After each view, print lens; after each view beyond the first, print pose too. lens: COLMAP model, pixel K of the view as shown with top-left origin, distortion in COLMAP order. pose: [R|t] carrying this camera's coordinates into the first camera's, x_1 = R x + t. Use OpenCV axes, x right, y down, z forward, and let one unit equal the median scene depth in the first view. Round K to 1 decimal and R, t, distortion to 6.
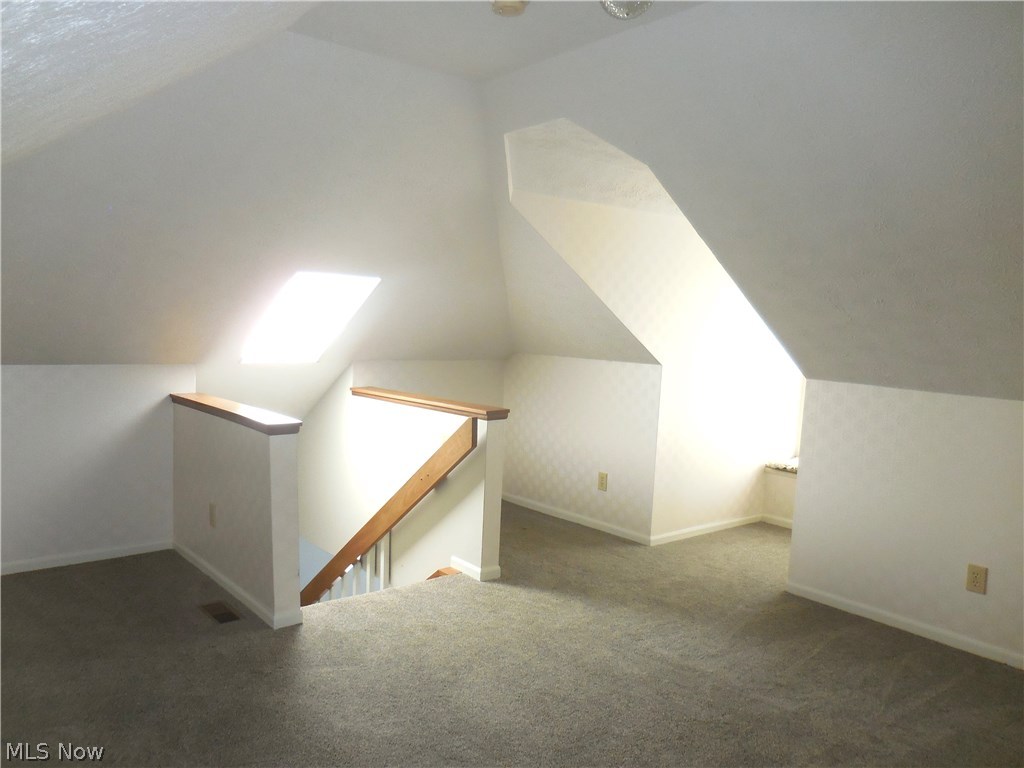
lens RADIAL K [[783.9, 0, 509.6], [0, 783.9, 383.0], [0, 0, 1]] dist [0.002466, 0.013635]
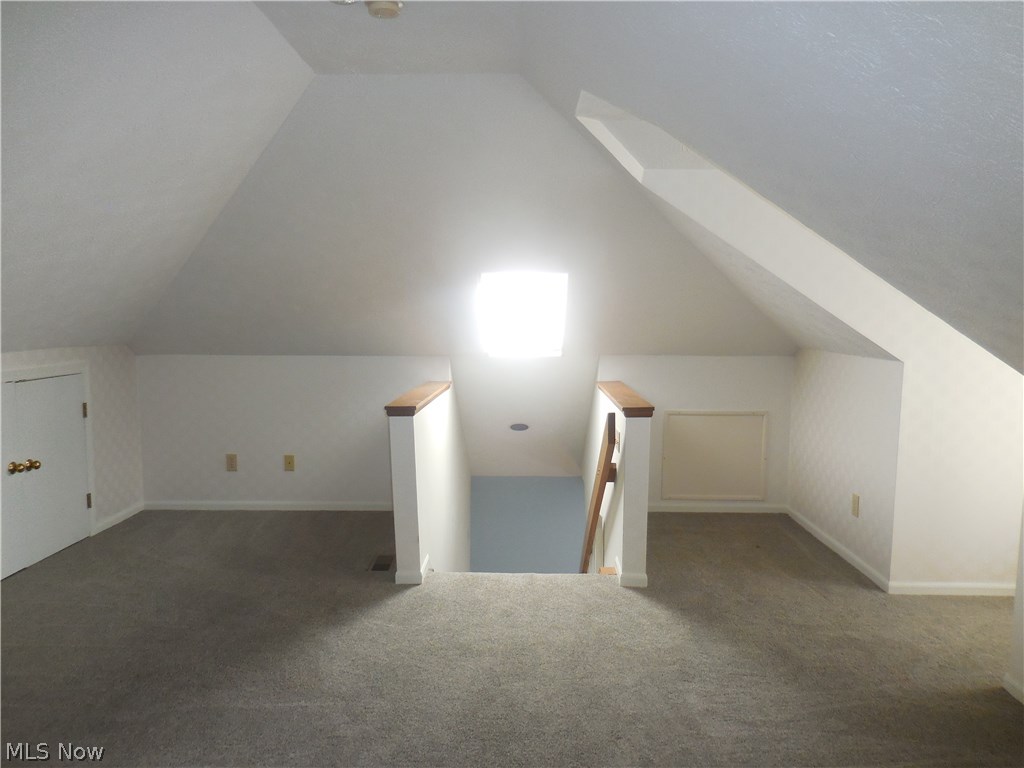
lens RADIAL K [[783.9, 0, 510.0], [0, 783.9, 386.1], [0, 0, 1]] dist [0.002466, 0.013635]
pose [[0.761934, 0.032898, -0.646819, 0.461585], [-0.028441, 0.999445, 0.017330, -0.002459], [0.647030, 0.005191, 0.762447, 0.181889]]
